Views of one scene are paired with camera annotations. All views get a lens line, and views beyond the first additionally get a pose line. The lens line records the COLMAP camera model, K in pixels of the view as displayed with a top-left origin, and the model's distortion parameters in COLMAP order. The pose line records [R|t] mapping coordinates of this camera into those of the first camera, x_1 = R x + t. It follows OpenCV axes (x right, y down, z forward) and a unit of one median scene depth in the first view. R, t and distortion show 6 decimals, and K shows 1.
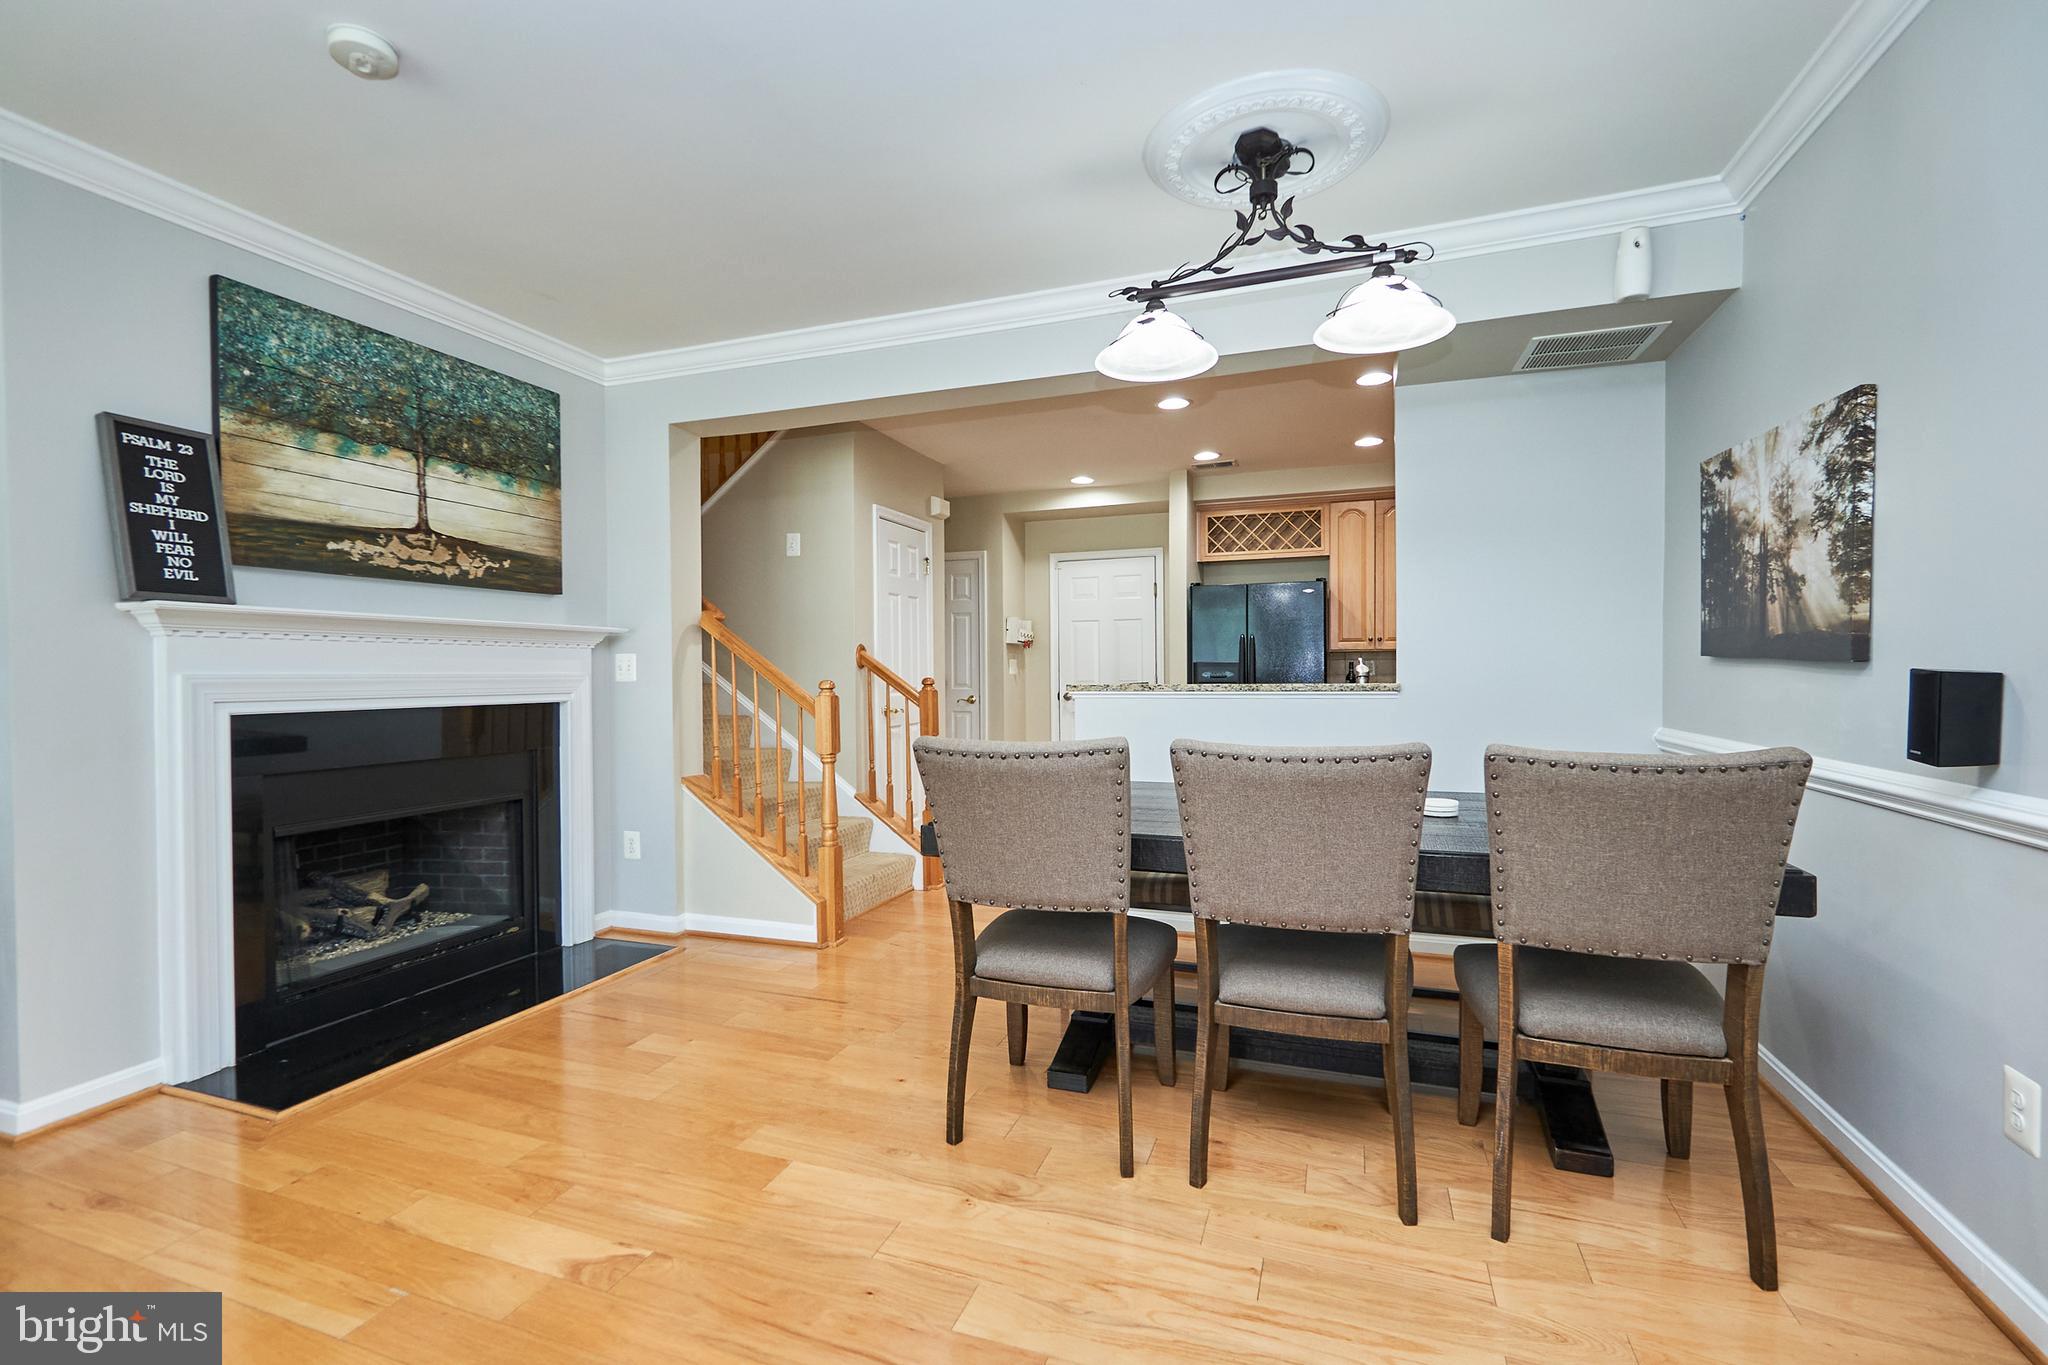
lens RADIAL K [[908.4, 0, 1013.0], [0, 908.4, 677.4], [0, 0, 1]] dist [0.001747, -0.003495]
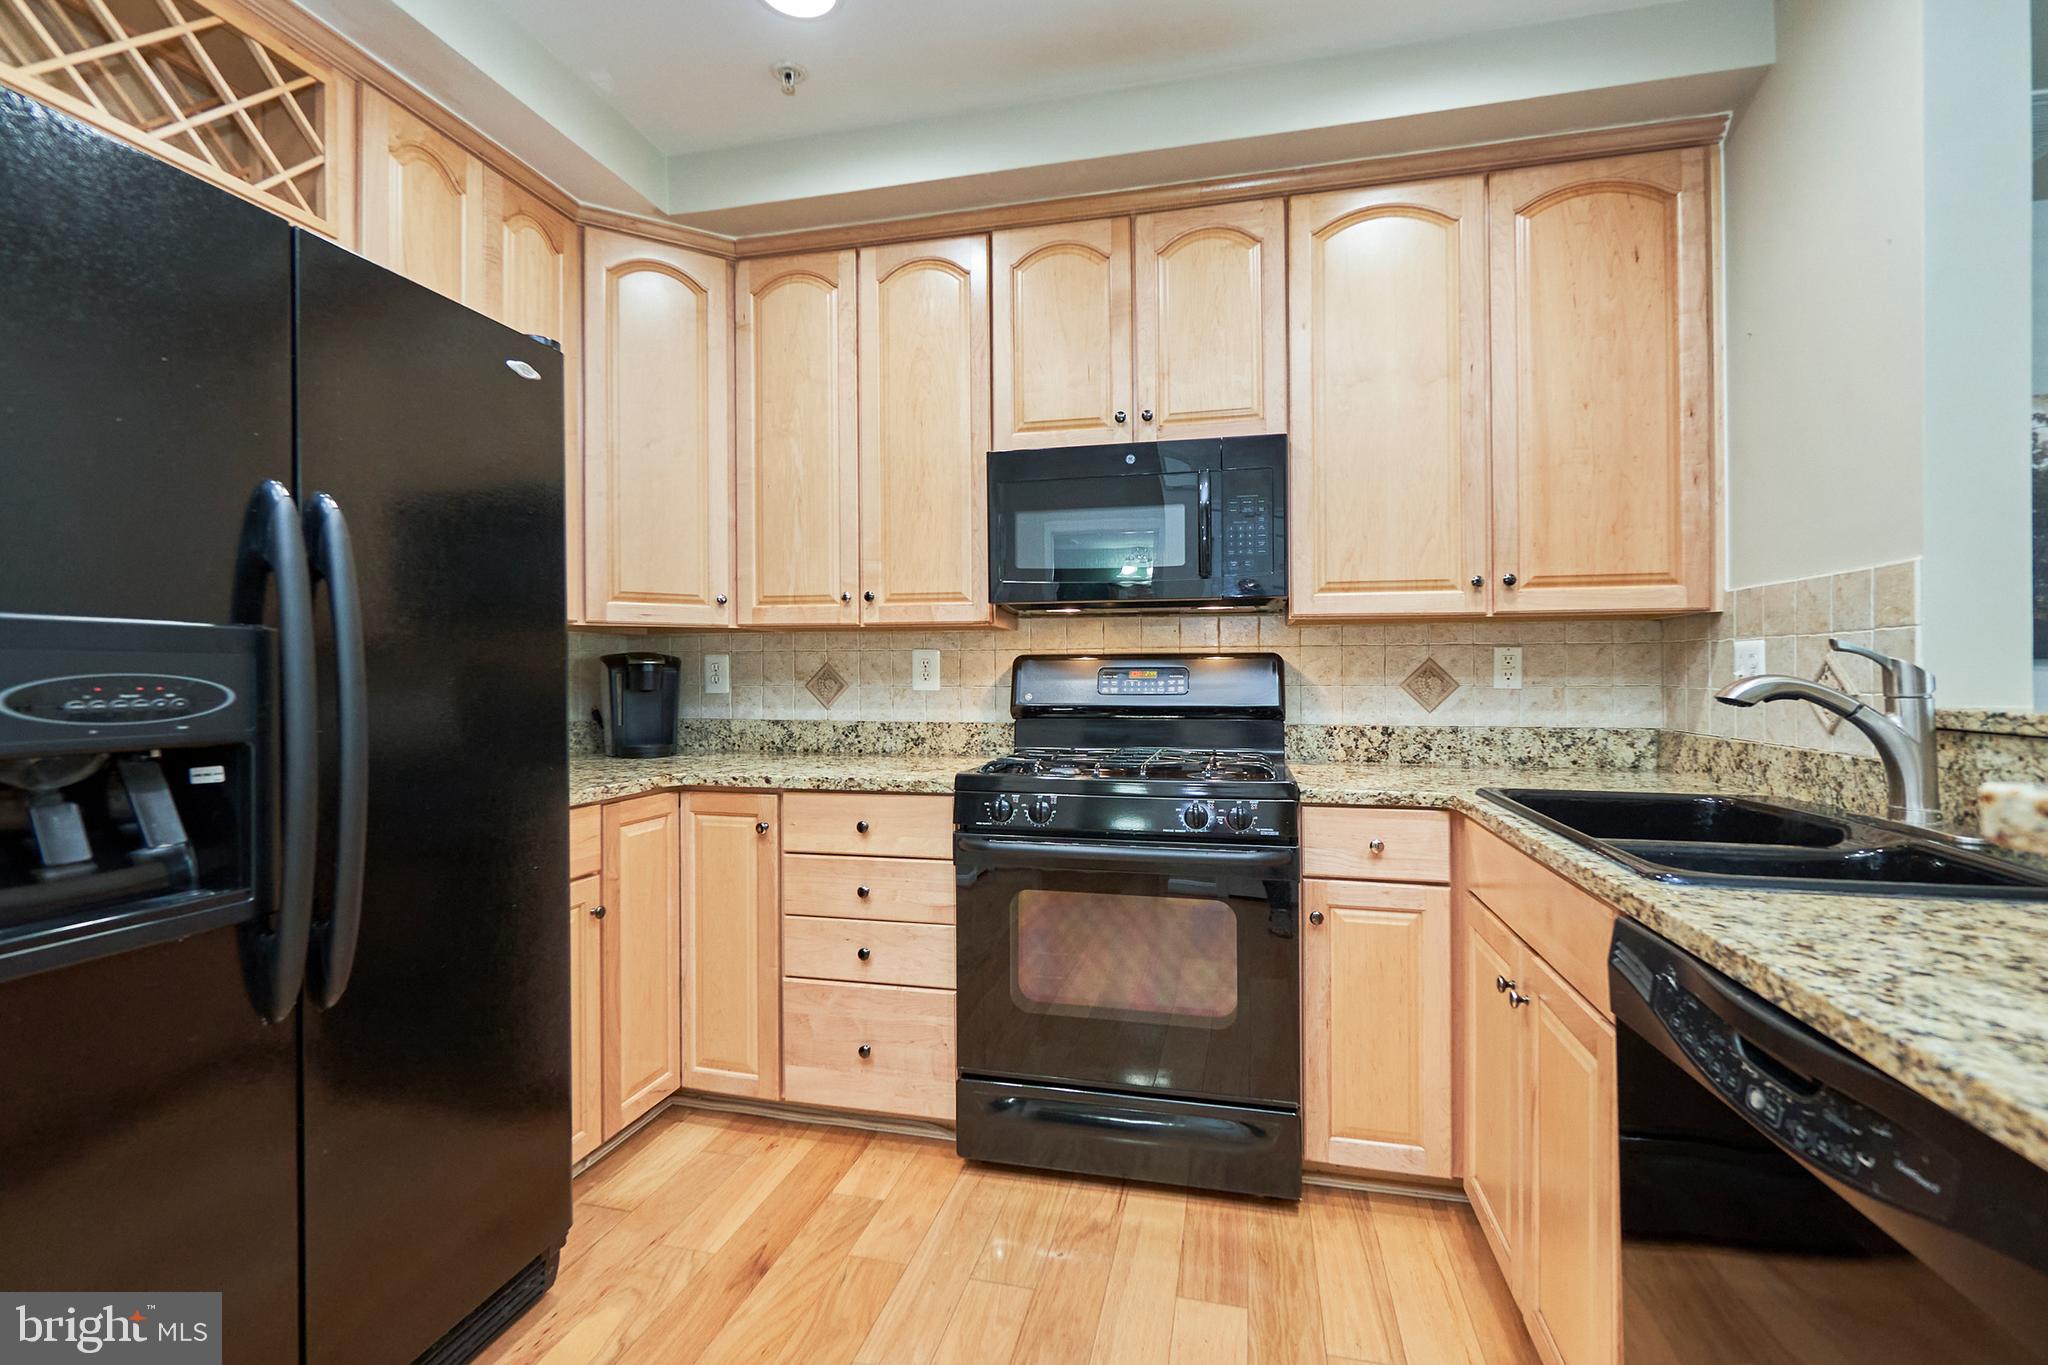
lens RADIAL K [[908.4, 0, 1013.6], [0, 908.4, 673.6], [0, 0, 1]] dist [0.001747, -0.003495]
pose [[-0.112729, 0.008883, 0.993586, 0.113575], [0.008540, 0.999932, -0.007970, -0.010263], [-0.993589, 0.007587, -0.112797, 2.006272]]
